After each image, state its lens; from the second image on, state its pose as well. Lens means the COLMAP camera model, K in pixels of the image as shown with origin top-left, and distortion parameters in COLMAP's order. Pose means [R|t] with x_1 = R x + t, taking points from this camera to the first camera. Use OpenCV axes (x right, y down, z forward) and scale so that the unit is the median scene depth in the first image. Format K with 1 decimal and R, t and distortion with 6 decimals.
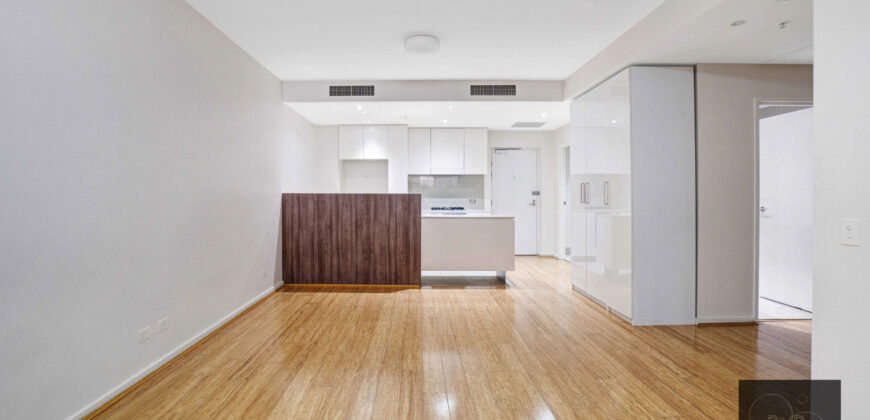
lens RADIAL K [[415.3, 0, 433.9], [0, 415.3, 198.3], [0, 0, 1]] dist [-0.055170, 0.019372]
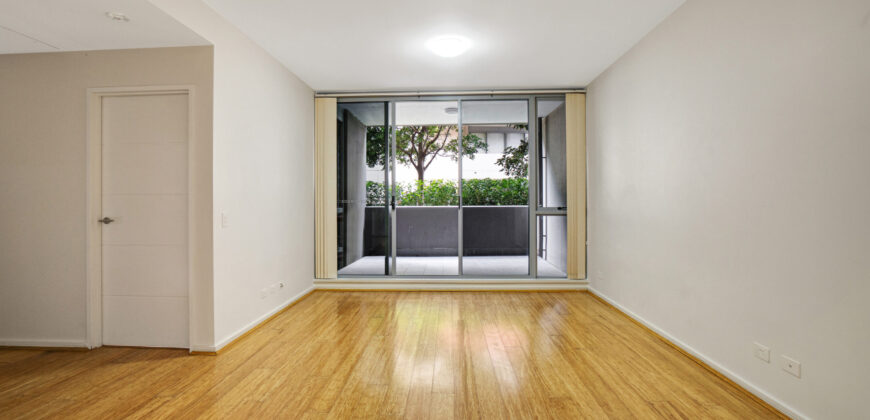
lens RADIAL K [[415.3, 0, 433.9], [0, 415.3, 198.3], [0, 0, 1]] dist [-0.055170, 0.019372]
pose [[-0.996902, 0.000750, 0.078645, -0.055625], [0.000689, 0.999999, -0.000800, -0.009052], [-0.078645, -0.000744, -0.996902, 2.014368]]
